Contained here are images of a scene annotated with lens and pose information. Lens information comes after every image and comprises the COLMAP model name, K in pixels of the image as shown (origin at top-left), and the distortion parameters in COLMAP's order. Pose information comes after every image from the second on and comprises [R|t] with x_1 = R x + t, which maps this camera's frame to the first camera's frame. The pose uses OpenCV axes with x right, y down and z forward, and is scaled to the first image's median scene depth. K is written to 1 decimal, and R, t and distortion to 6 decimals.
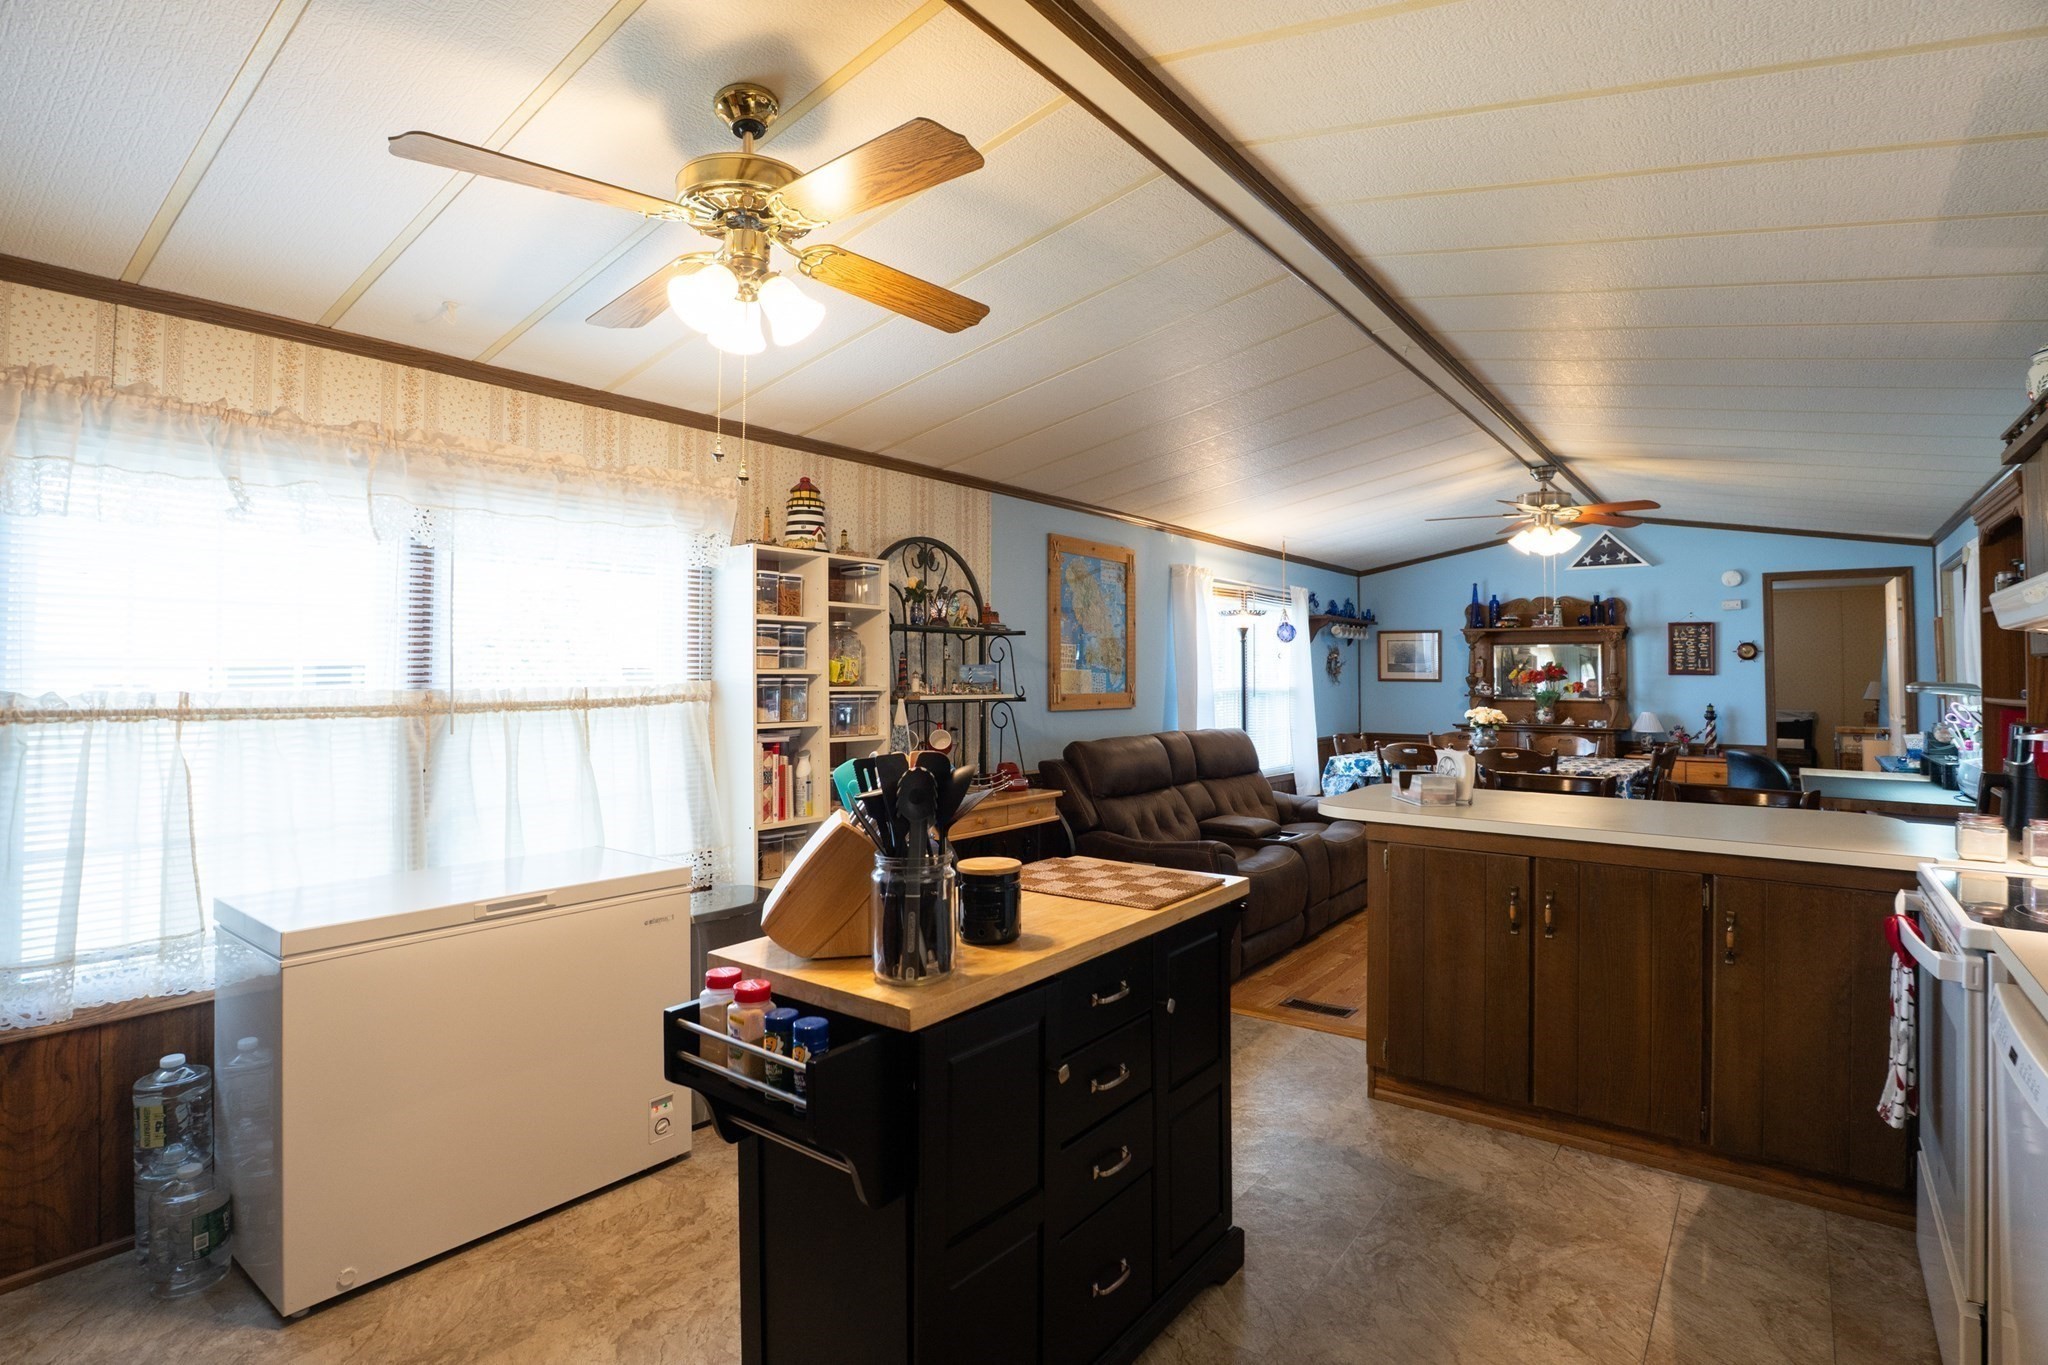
lens RADIAL K [[1010.2, 0, 1023.3], [0, 1010.2, 677.2], [0, 0, 1]] dist [-0.001225, 0.000194]
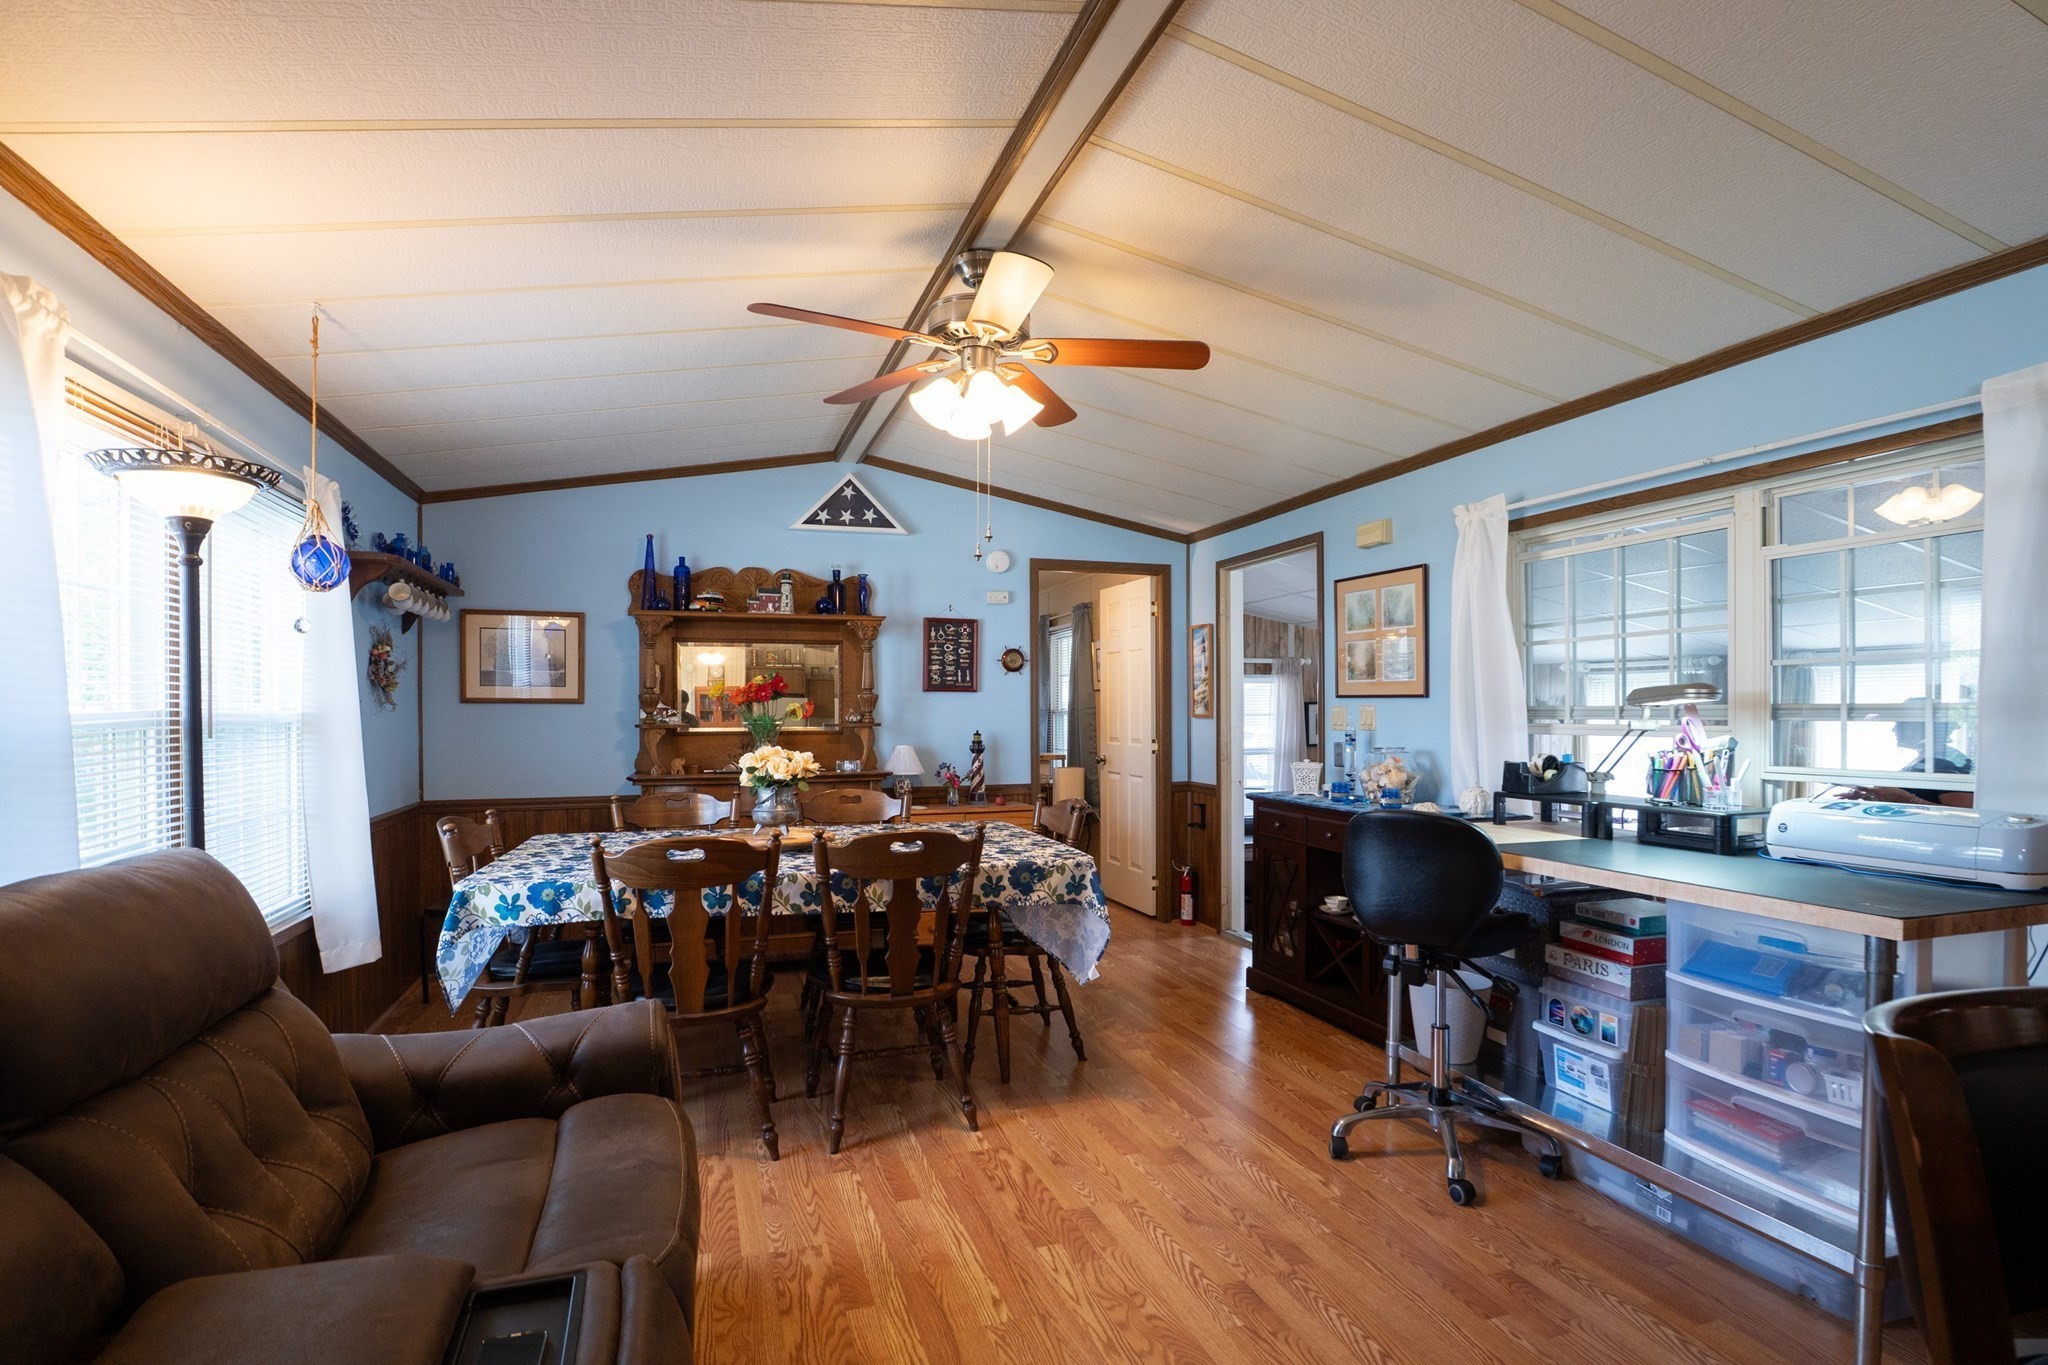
lens RADIAL K [[1010.2, 0, 1019.8], [0, 1010.2, 702.3], [0, 0, 1]] dist [-0.001225, 0.000194]
pose [[0.563436, 0.002223, 0.826157, 0.092787], [0.004394, 0.999974, -0.005687, 0.009694], [-0.826148, 0.006835, 0.563412, 0.544942]]
